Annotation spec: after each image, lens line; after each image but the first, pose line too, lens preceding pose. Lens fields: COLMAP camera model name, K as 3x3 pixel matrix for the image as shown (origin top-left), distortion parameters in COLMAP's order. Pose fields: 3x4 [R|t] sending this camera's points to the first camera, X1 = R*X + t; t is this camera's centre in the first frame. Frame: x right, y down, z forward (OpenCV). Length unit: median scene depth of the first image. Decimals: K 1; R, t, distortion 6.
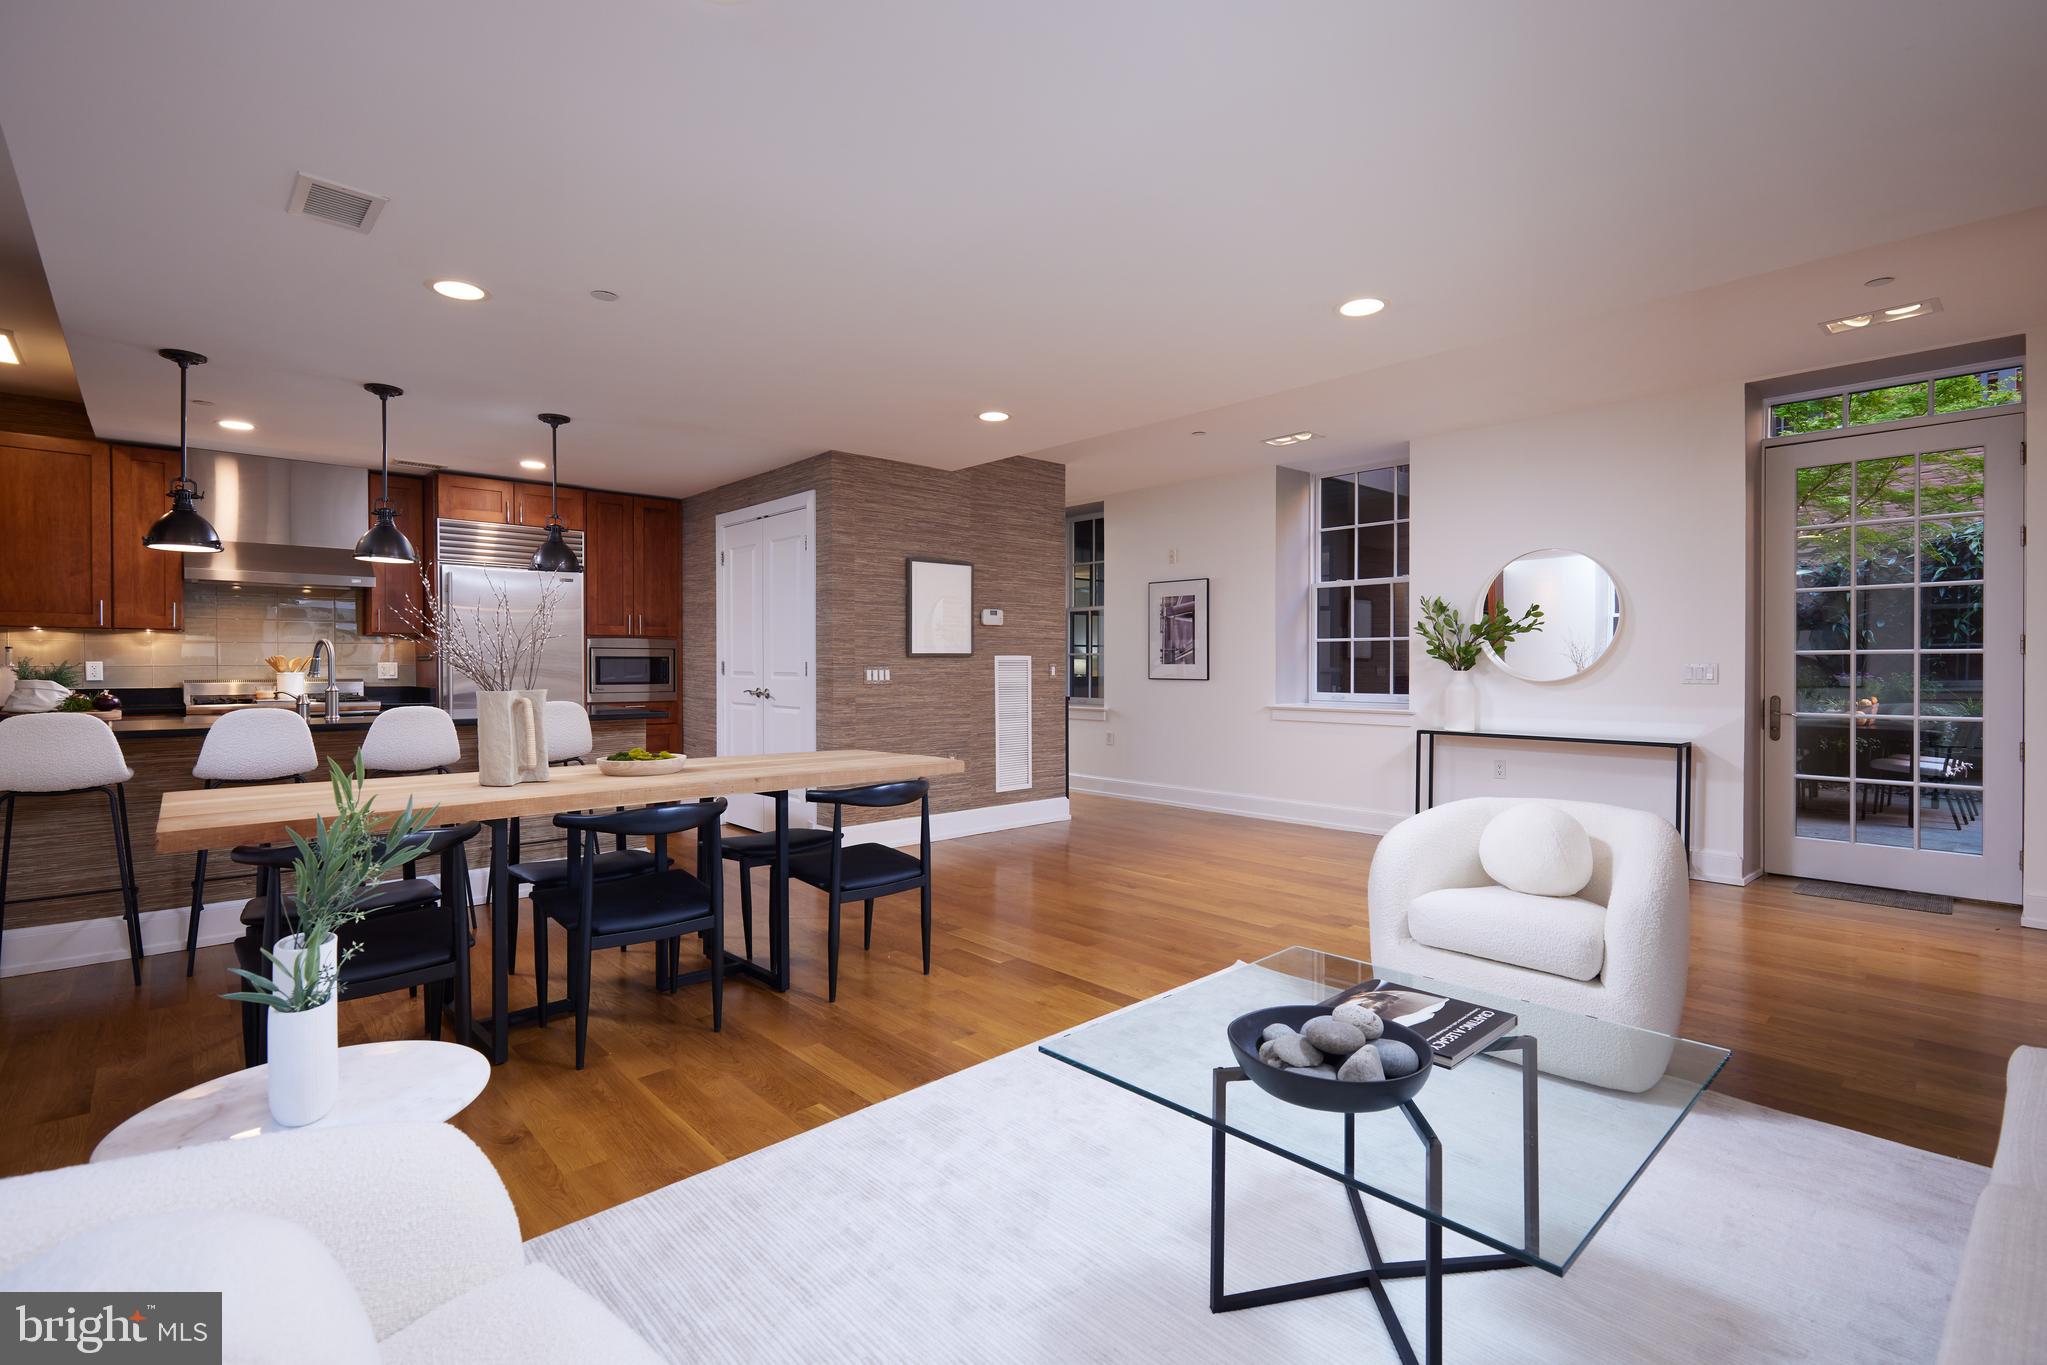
lens RADIAL K [[938.4, 0, 1022.4], [0, 938.4, 673.7], [0, 0, 1]] dist [0.002672, 0.000645]
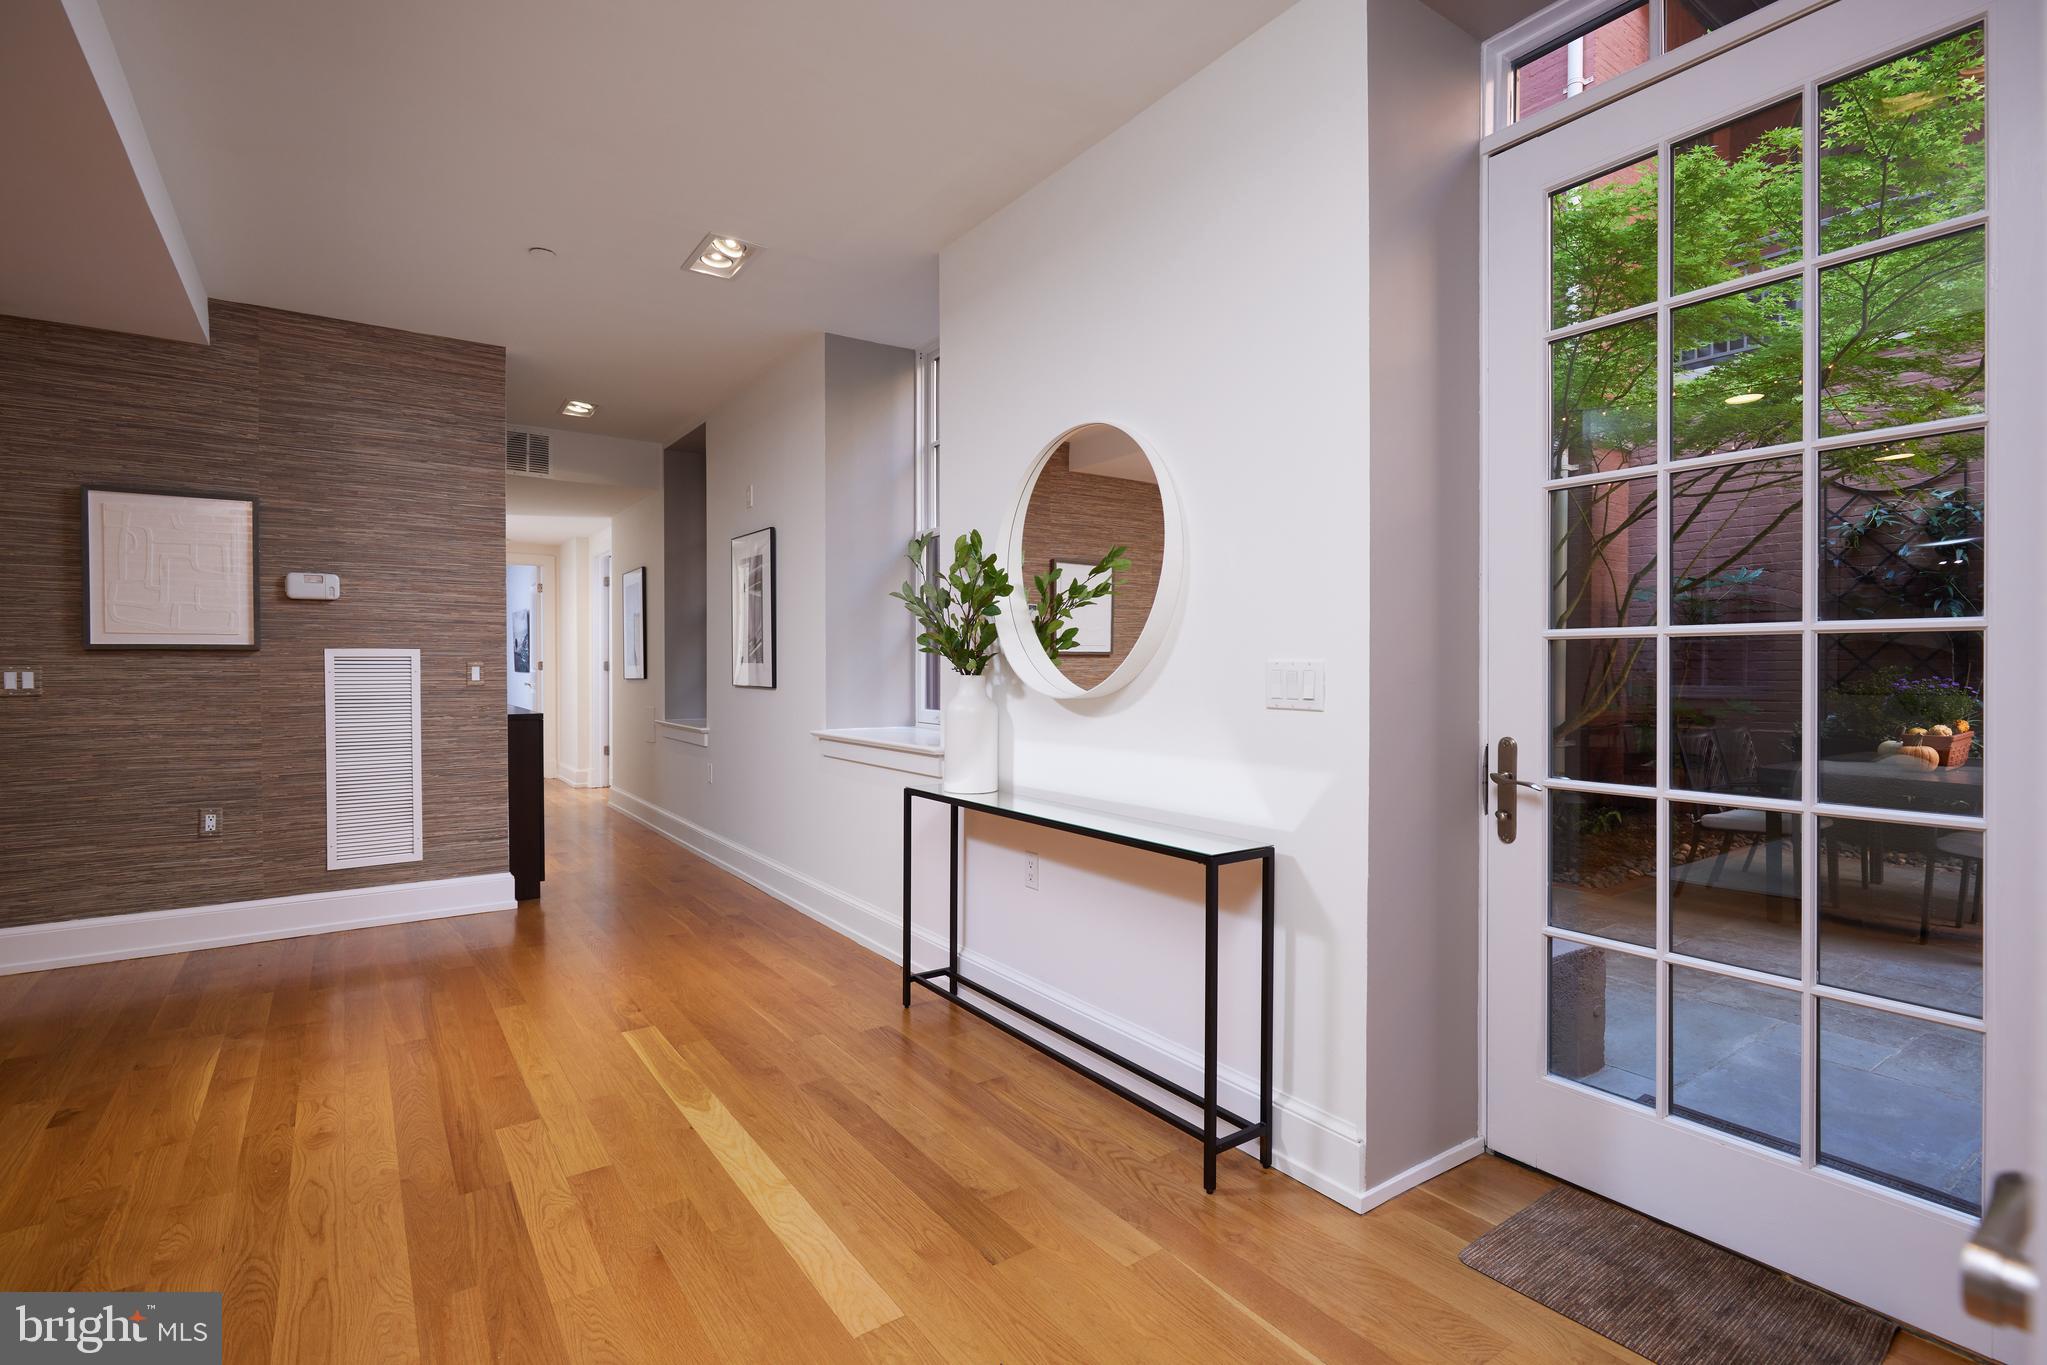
lens RADIAL K [[958.4, 0, 1024.4], [0, 958.4, 672.8], [0, 0, 1]] dist [0.000669, -0.000029]
pose [[0.992159, 0.001768, -0.124970, 0.520977], [-0.001843, 0.999998, -0.000477, -0.003901], [0.124969, 0.000704, 0.992160, 0.443460]]
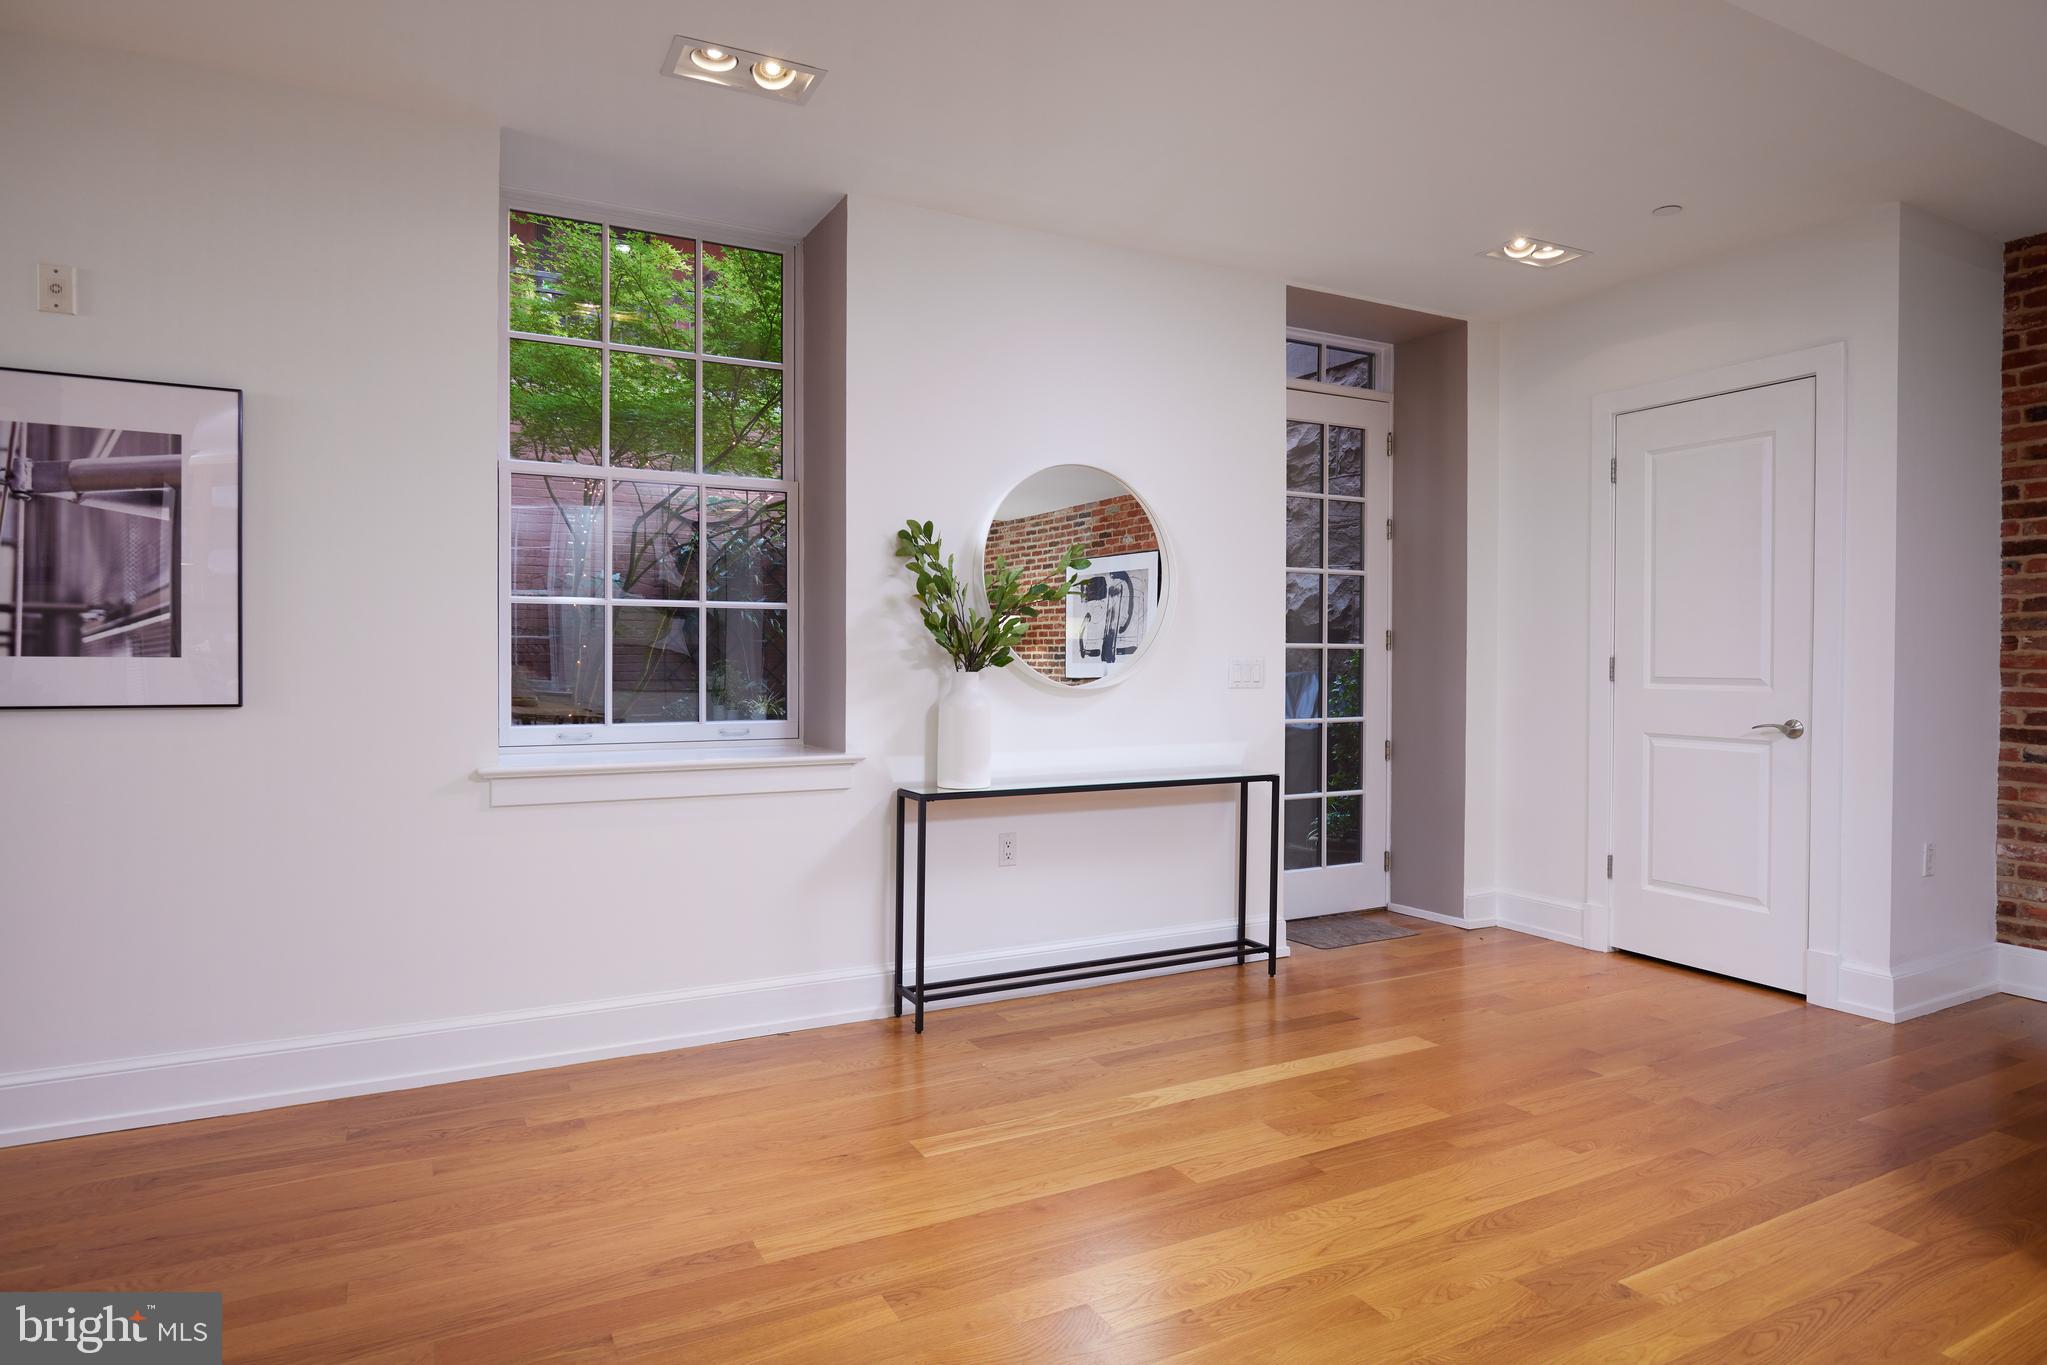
lens RADIAL K [[1168.3, 0, 1023.5], [0, 1168.3, 682.5], [0, 0, 1]] dist [-0.025659, 0.000163]
pose [[0.252384, -0.016728, 0.967483, -0.135916], [0.006844, 0.999856, 0.015502, -0.006478], [-0.967603, 0.002709, 0.252462, 0.745107]]
